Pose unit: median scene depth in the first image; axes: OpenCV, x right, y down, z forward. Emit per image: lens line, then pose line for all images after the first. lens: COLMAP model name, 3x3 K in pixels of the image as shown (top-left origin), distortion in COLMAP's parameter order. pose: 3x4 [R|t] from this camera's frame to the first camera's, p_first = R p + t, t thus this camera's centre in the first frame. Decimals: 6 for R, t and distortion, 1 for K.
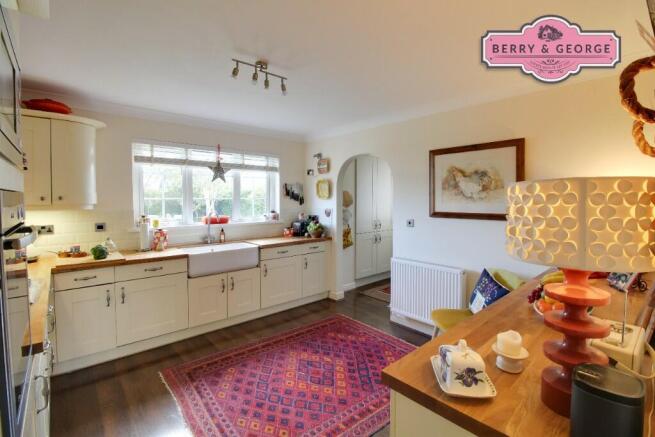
lens RADIAL K [[300.6, 0, 341.1], [0, 300.6, 213.2], [0, 0, 1]] dist [-0.012195, -0.007542]
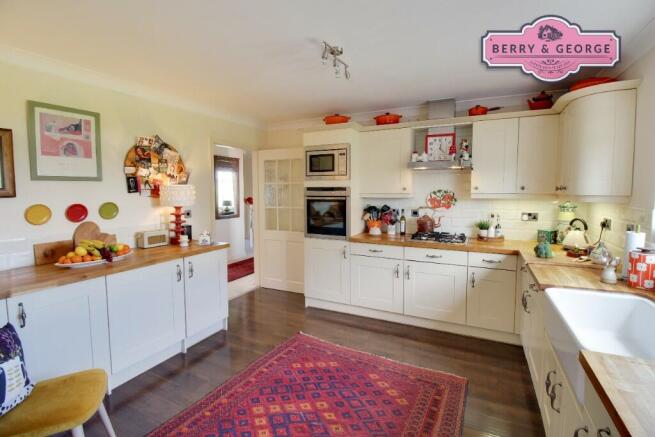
lens RADIAL K [[300.6, 0, 333.5], [0, 300.6, 210.5], [0, 0, 1]] dist [-0.012195, -0.007542]
pose [[-0.937221, 0.024834, -0.347851, 0.062058], [-0.015692, 0.993448, 0.113205, -0.063020], [0.348383, 0.111556, -0.930690, 1.344978]]
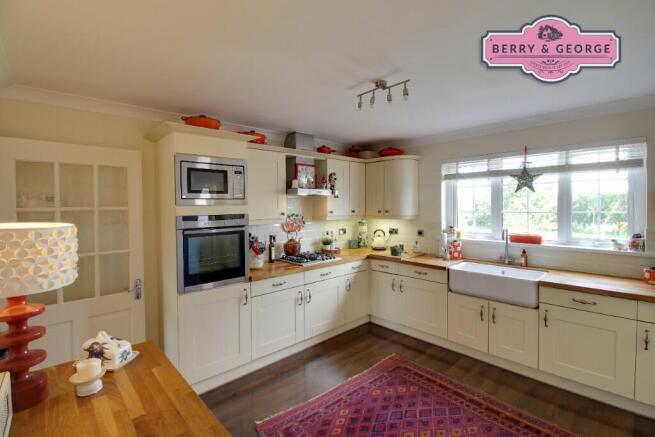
lens RADIAL K [[300.6, 0, 330.3], [0, 300.6, 212.7], [0, 0, 1]] dist [-0.012195, -0.007542]
pose [[-0.010617, 0.025225, -0.999625, 0.505713], [-0.037114, 0.998983, 0.025603, -0.060402], [0.999255, 0.037372, -0.009670, 0.587300]]
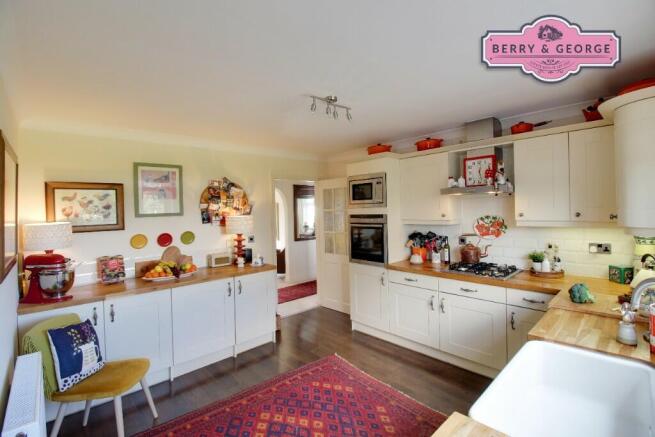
lens RADIAL K [[300.6, 0, 333.3], [0, 300.6, 212.0], [0, 0, 1]] dist [-0.012195, -0.007542]
pose [[-0.999688, 0.024912, 0.001656, -0.182373], [0.024966, 0.998007, 0.057960, -0.103847], [-0.000209, 0.057983, -0.998318, 1.446427]]
